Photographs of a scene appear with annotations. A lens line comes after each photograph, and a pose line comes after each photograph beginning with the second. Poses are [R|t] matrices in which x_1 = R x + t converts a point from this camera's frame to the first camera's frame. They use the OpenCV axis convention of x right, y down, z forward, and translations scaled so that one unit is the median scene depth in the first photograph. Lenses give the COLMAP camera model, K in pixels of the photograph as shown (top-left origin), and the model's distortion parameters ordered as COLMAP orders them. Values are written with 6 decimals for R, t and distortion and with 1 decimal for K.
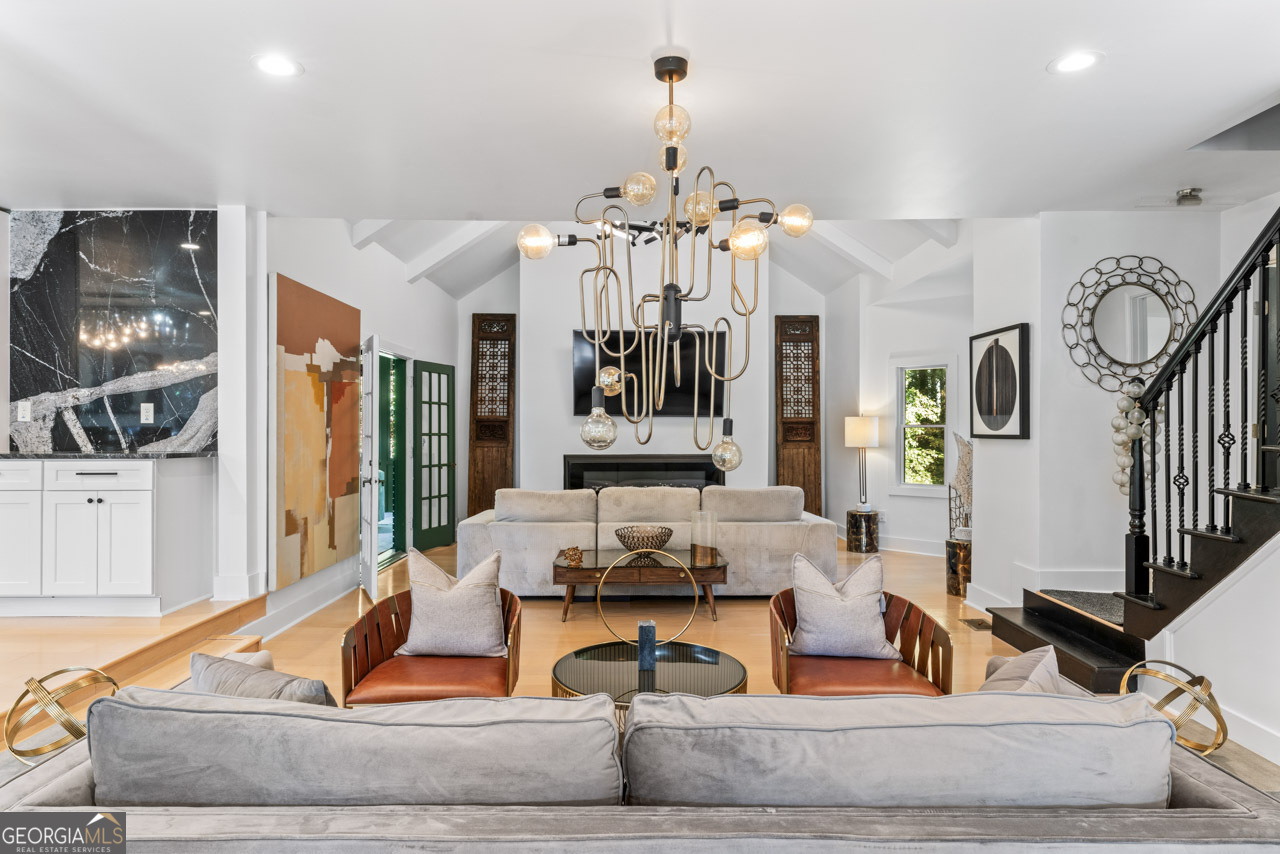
lens RADIAL K [[758.9, 0, 640.3], [0, 758.9, 426.0], [0, 0, 1]] dist [-0.008238, 0.001747]
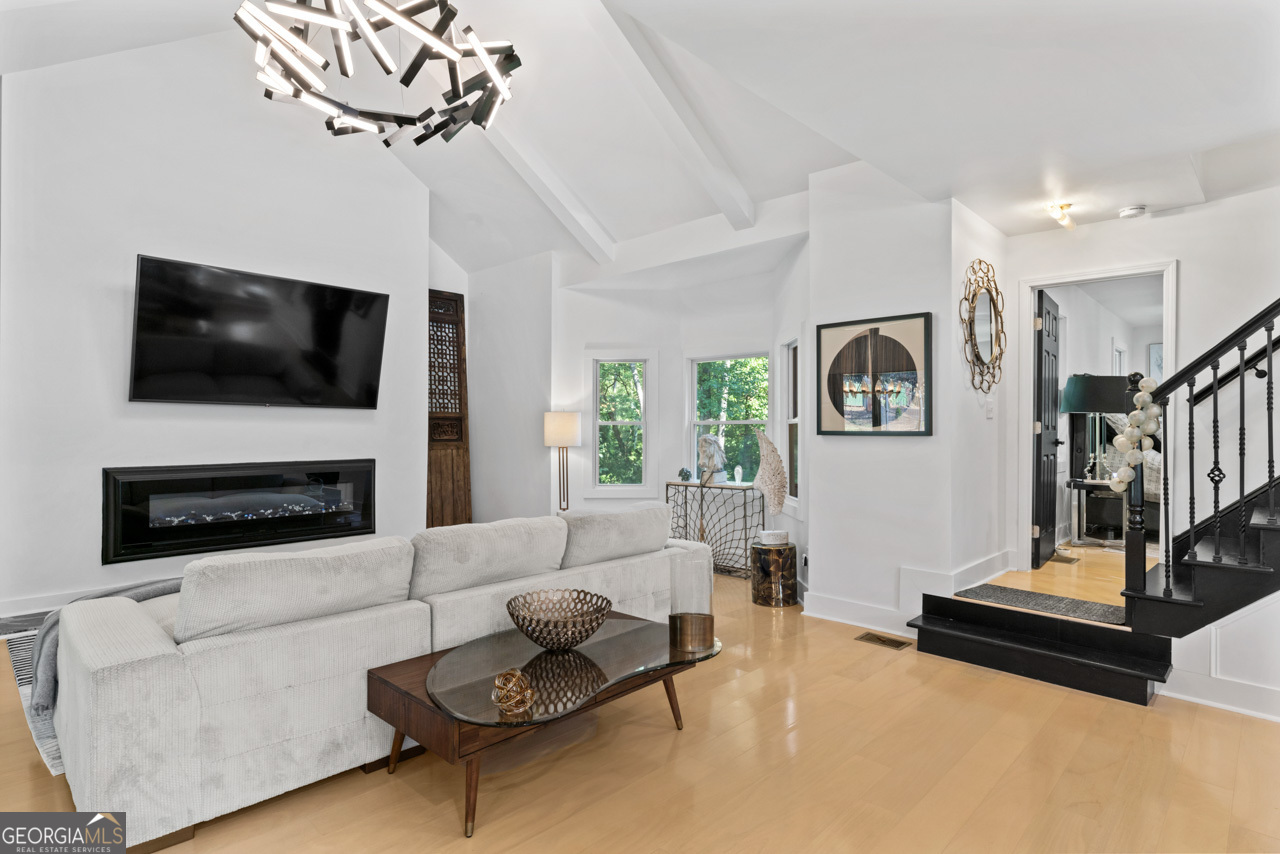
lens RADIAL K [[661.2, 0, 636.7], [0, 661.2, 428.4], [0, 0, 1]] dist [-0.002372, 0.001048]
pose [[0.702536, 0.001474, 0.711647, -0.348665], [-0.004701, 0.999986, 0.002569, 0.007933], [-0.711633, -0.005151, 0.702533, 0.708525]]
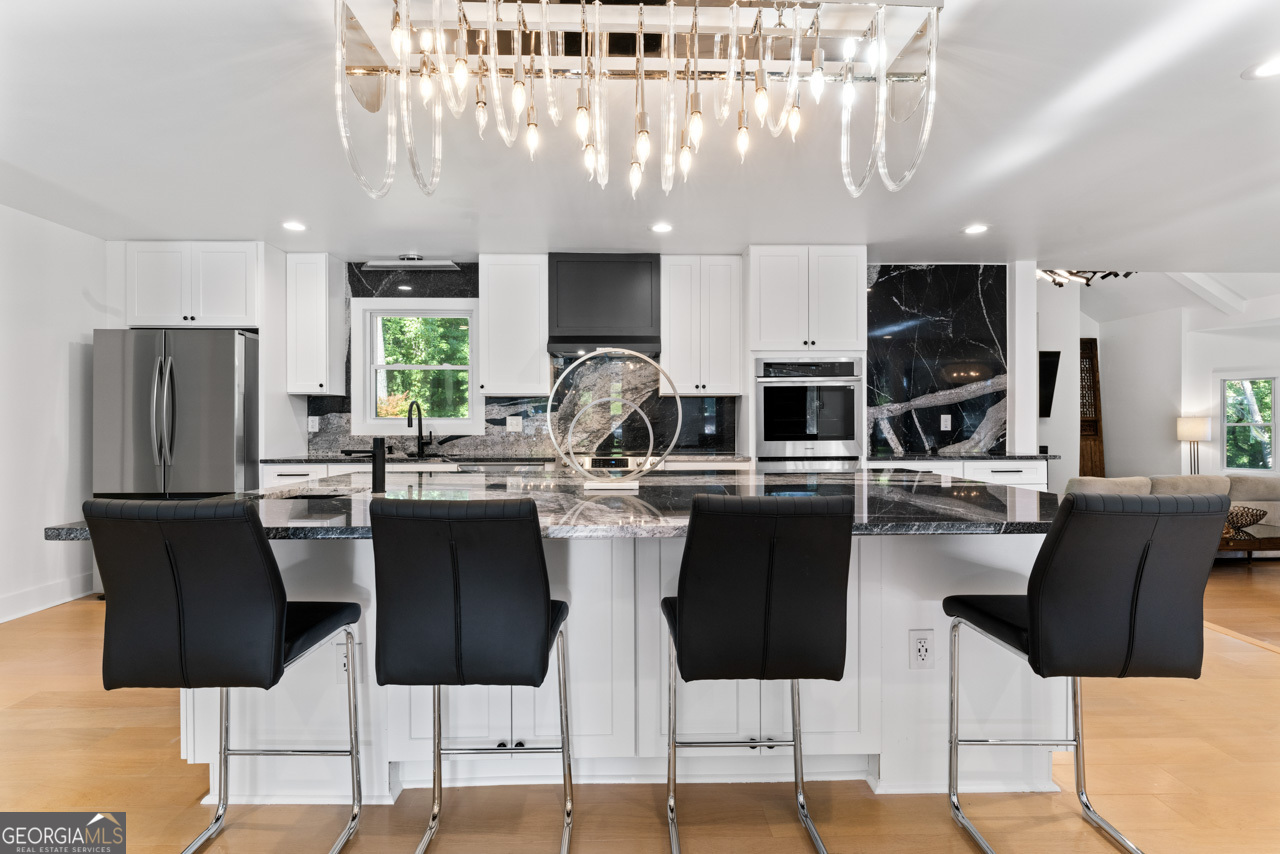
lens RADIAL K [[583.7, 0, 652.8], [0, 583.7, 419.7], [0, 0, 1]] dist [-0.003504, 0.002021]
pose [[0.999922, -0.004132, 0.011807, -1.160278], [0.004099, 0.999988, 0.002860, -0.026425], [-0.011819, -0.002812, 0.999926, 0.014387]]
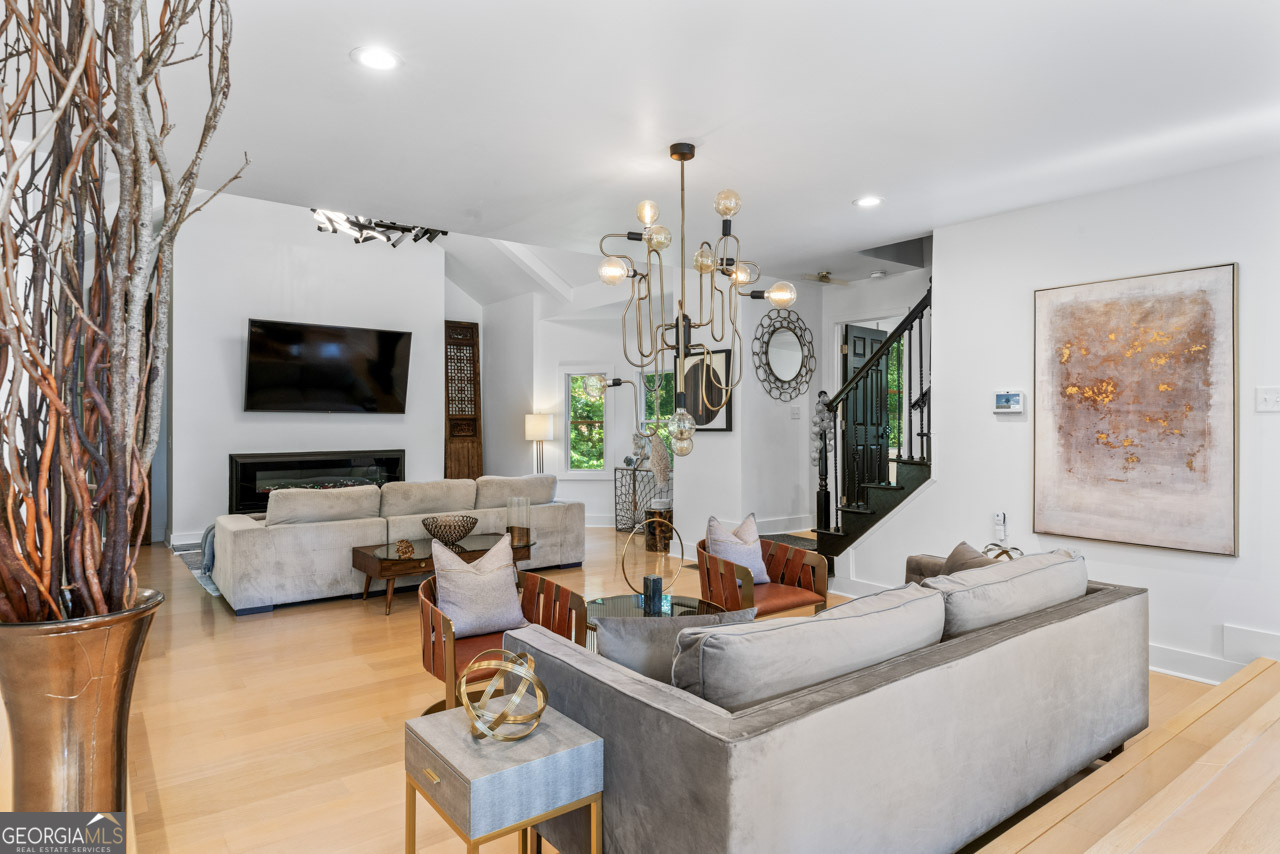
lens RADIAL K [[719.4, 0, 638.6], [0, 719.4, 419.9], [0, 0, 1]] dist [-0.001763, -0.000353]
pose [[0.800694, 0.000230, 0.599074, -0.450525], [0.001706, 0.999995, -0.002663, -0.000733], [-0.599071, 0.003154, 0.800689, 0.027014]]
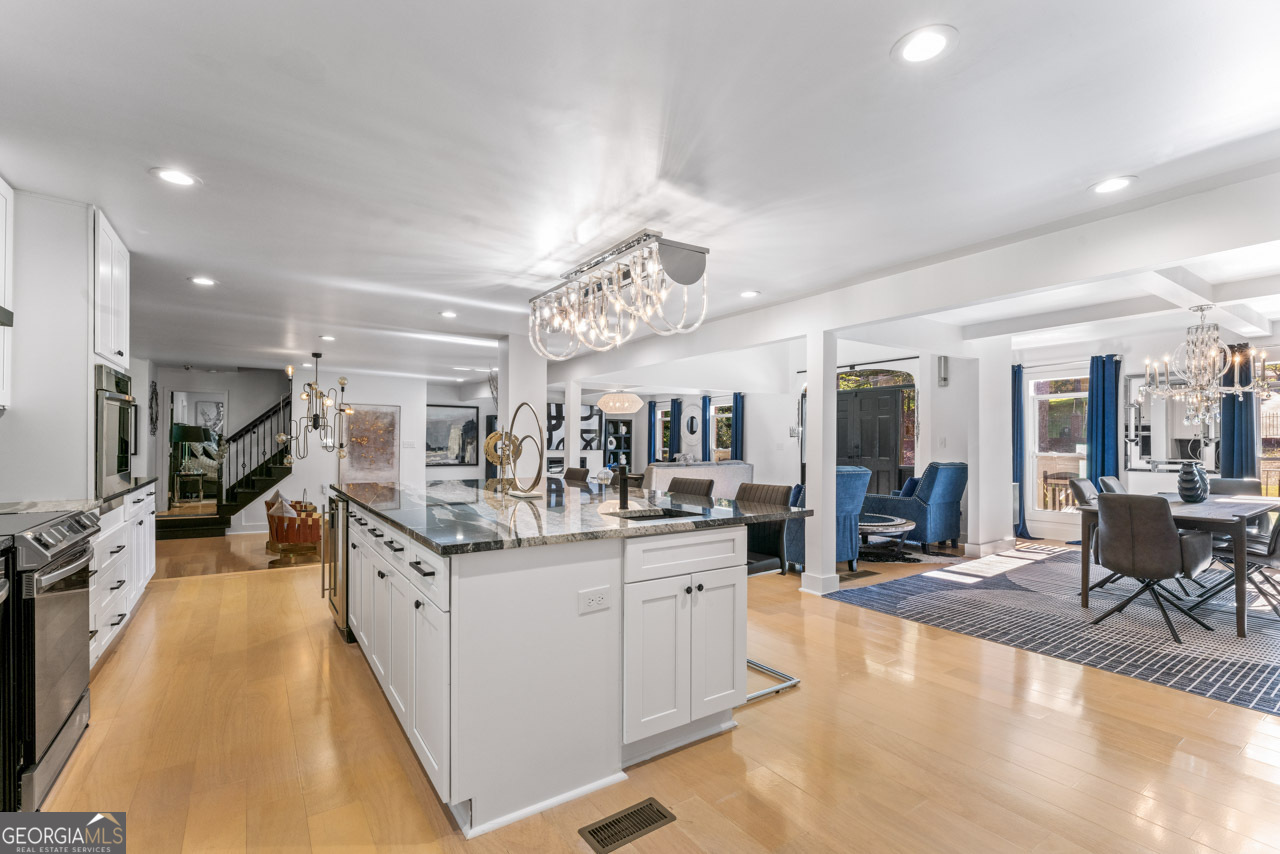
lens RADIAL K [[583.7, 0, 633.9], [0, 583.7, 436.8], [0, 0, 1]] dist [-0.003504, 0.002021]
pose [[-0.542714, 0.001724, 0.839916, -1.850126], [-0.009908, 0.999915, -0.008454, -0.040241], [-0.839859, -0.012910, -0.542651, 0.722569]]
